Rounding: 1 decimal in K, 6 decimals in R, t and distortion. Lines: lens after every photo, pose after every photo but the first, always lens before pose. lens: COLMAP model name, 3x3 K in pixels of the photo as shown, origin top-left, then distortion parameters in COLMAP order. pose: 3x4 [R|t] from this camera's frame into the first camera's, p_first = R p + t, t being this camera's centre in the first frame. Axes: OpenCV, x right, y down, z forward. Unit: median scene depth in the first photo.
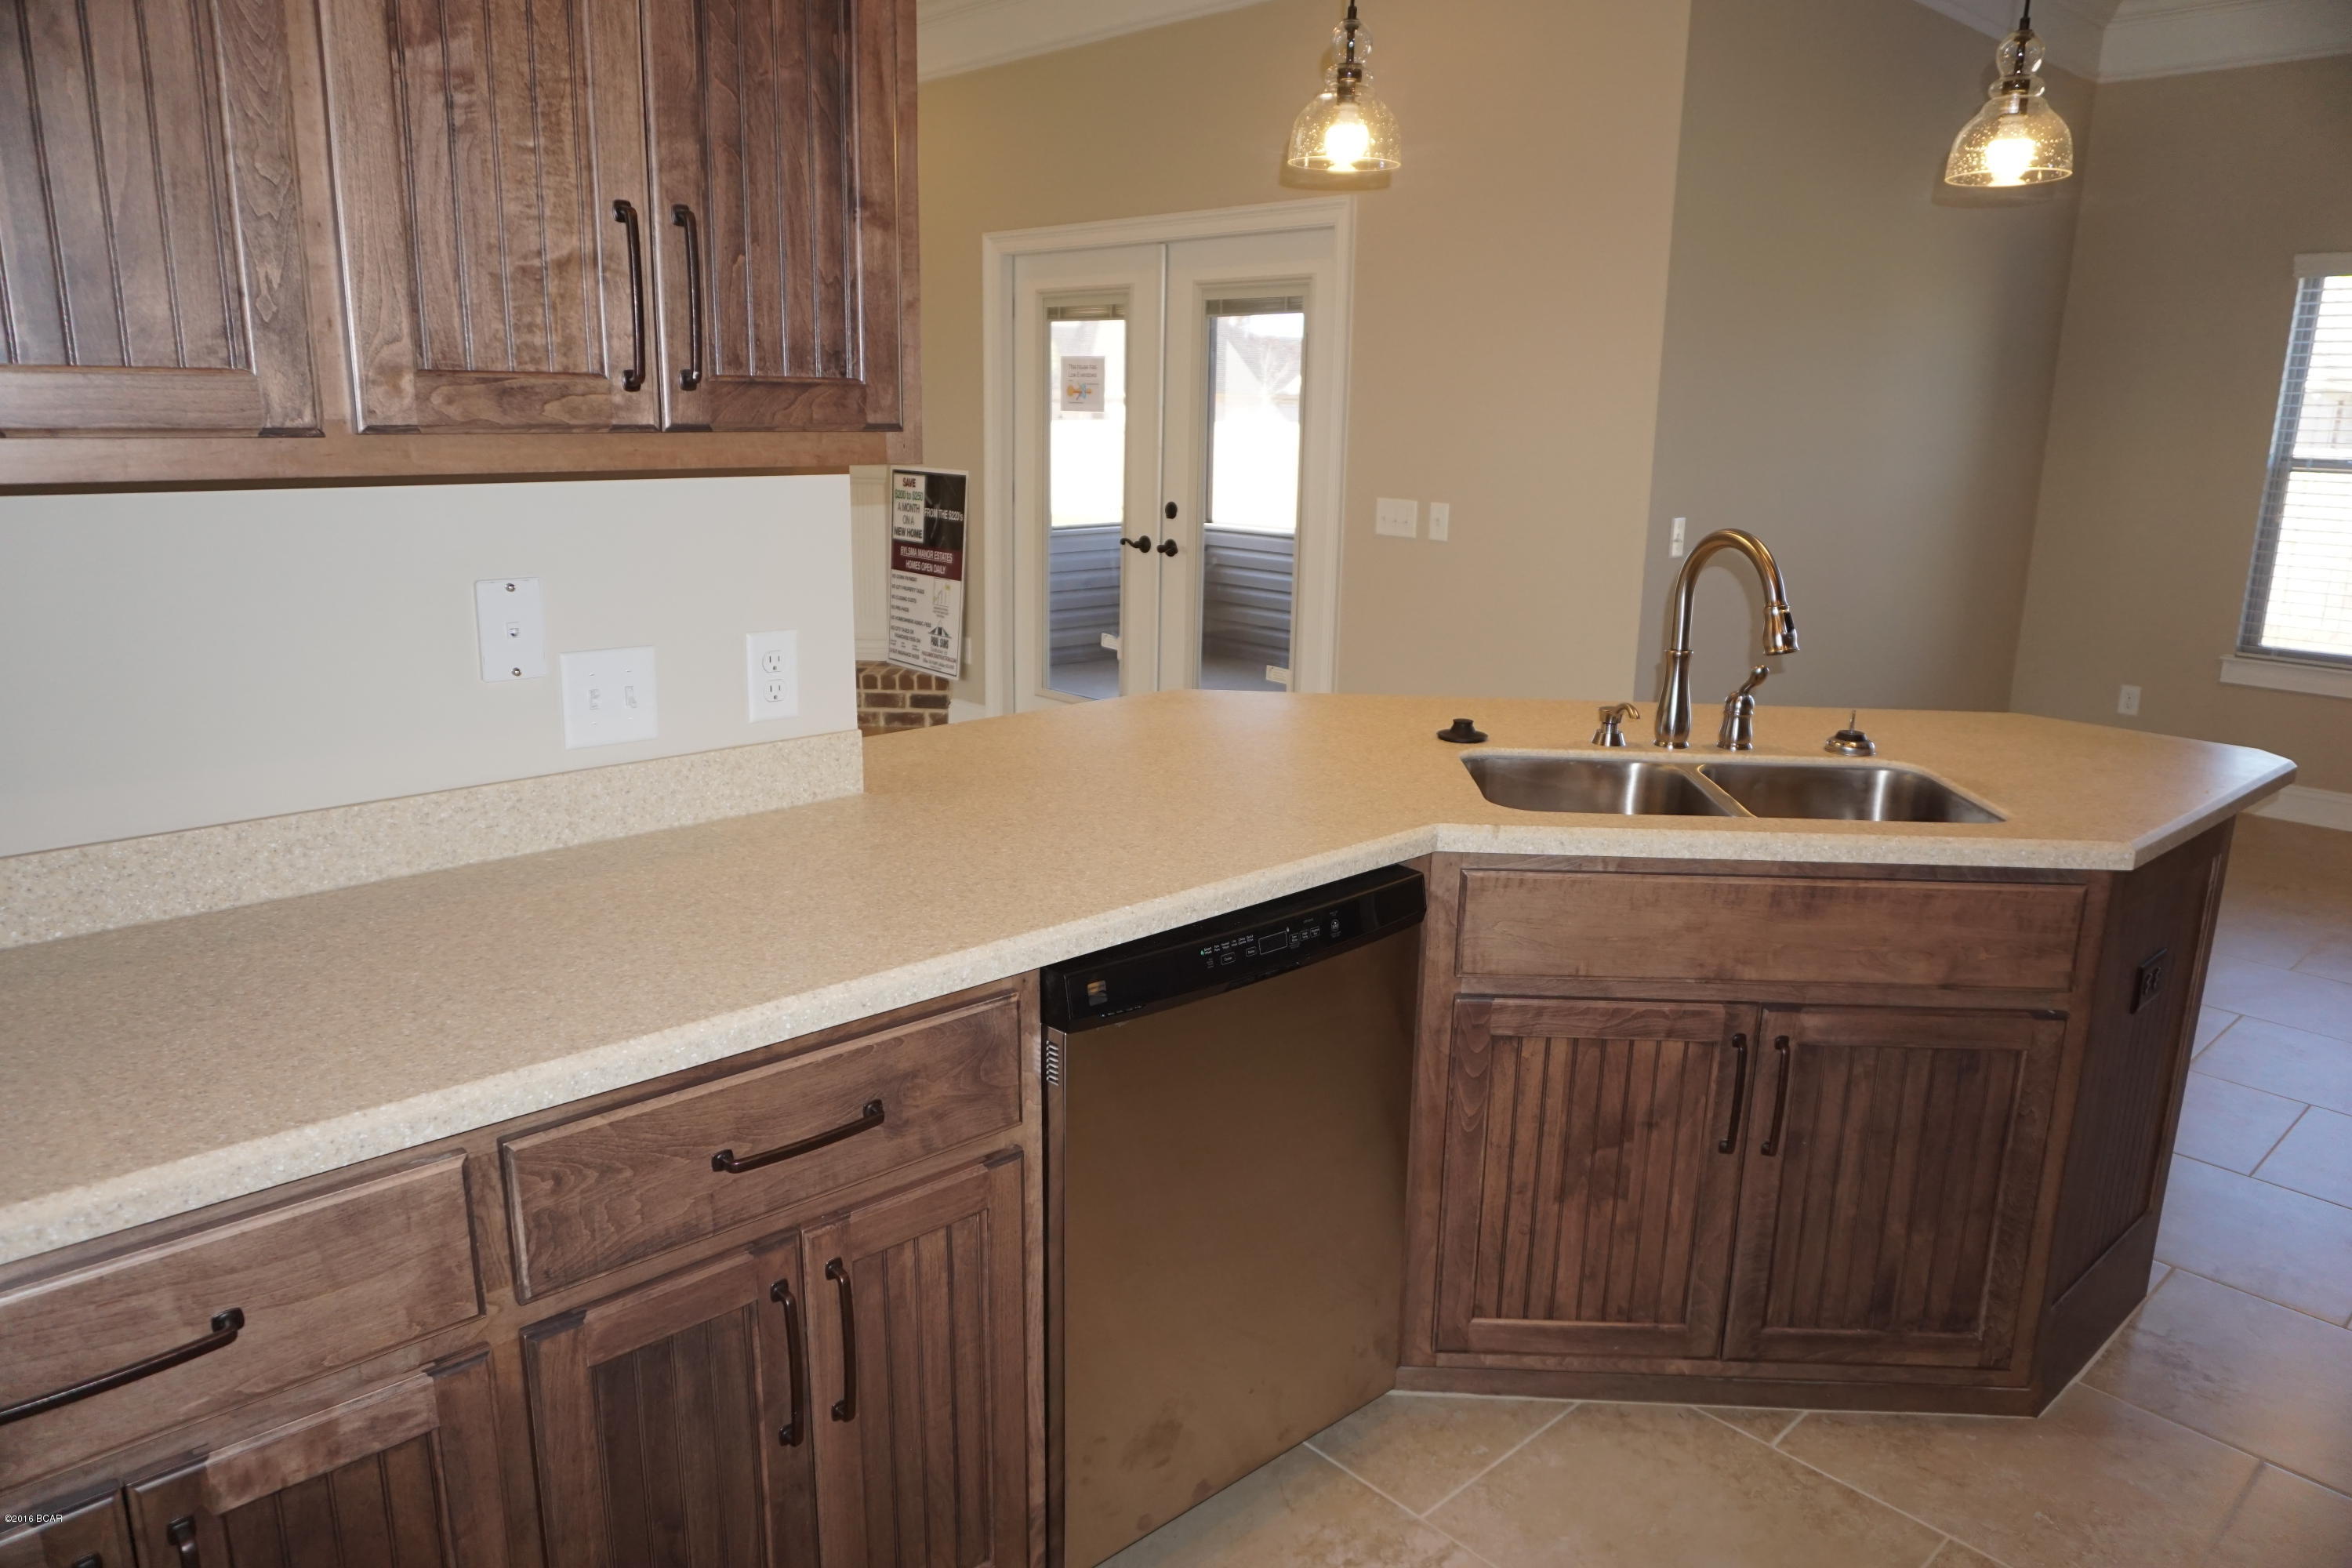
lens RADIAL K [[1568.0, 0, 1174.6], [0, 1568.0, 786.1], [0, 0, 1]] dist [-0.039018, 0.031290]
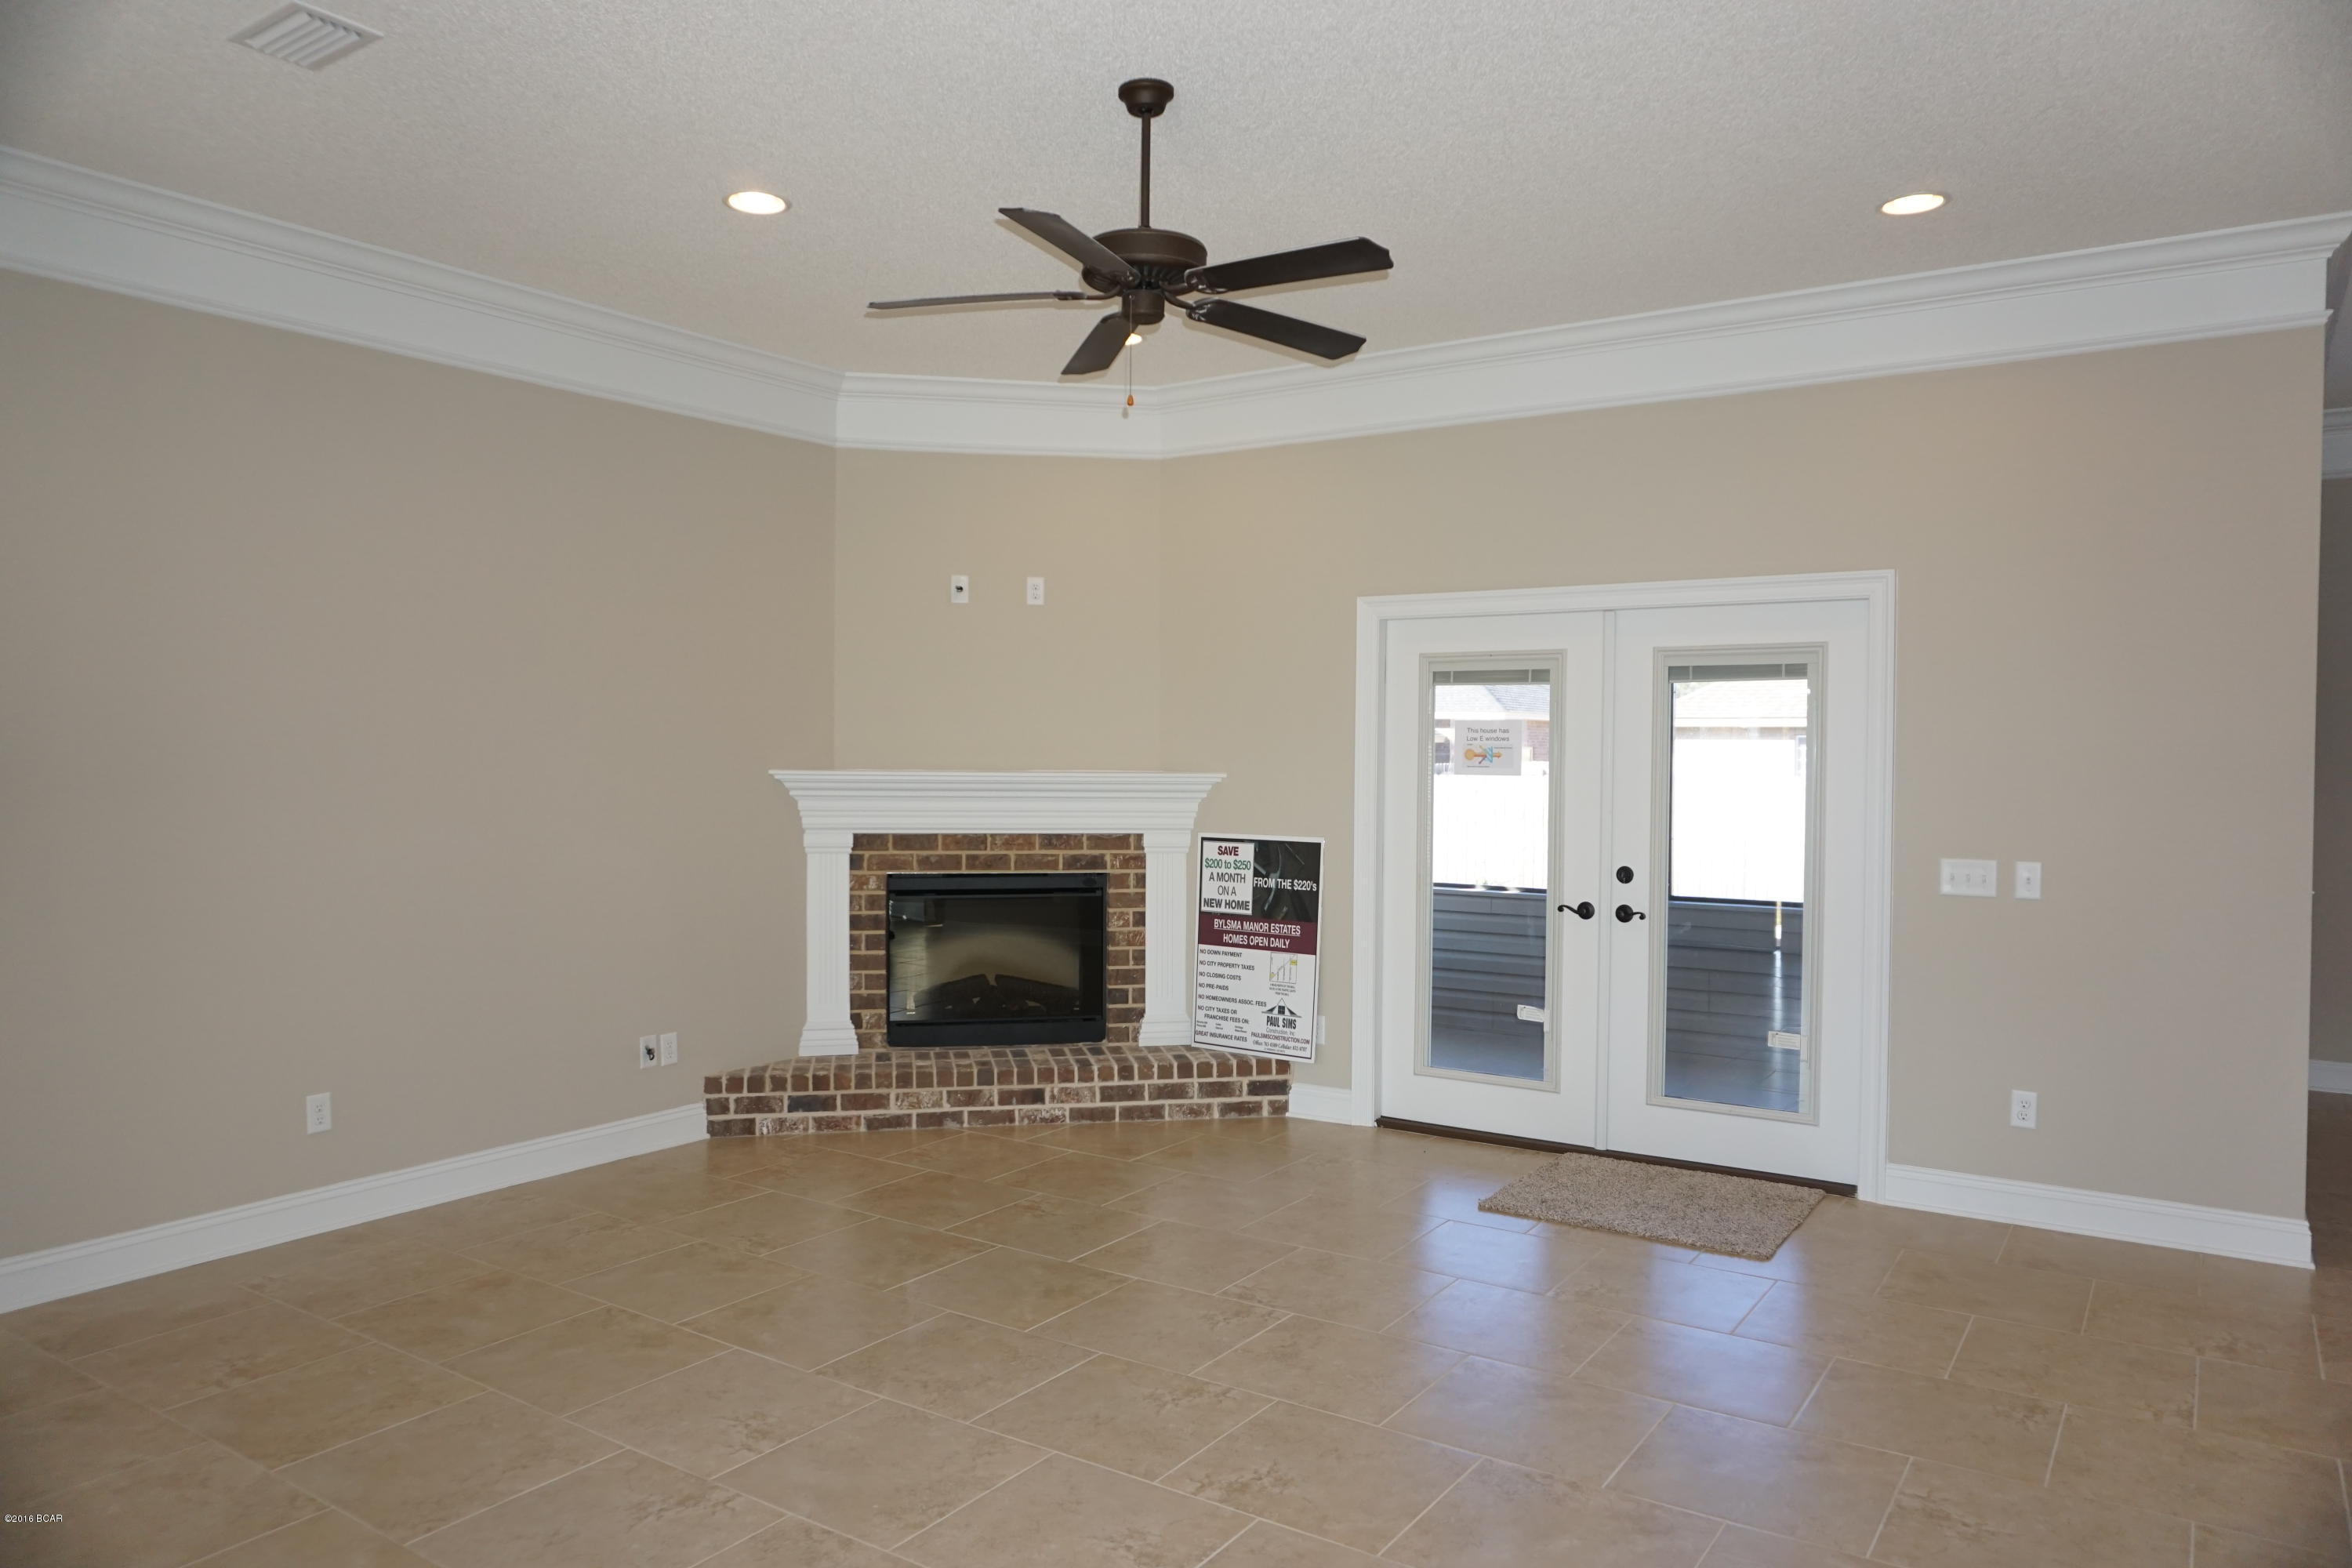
lens RADIAL K [[1568.0, 0, 1175.0], [0, 1568.0, 779.1], [0, 0, 1]] dist [-0.039018, 0.031290]
pose [[0.974889, -0.014434, 0.222224, -0.414101], [0.063333, 0.974661, -0.214534, -0.037642], [-0.213496, 0.223220, 0.951100, 0.109146]]
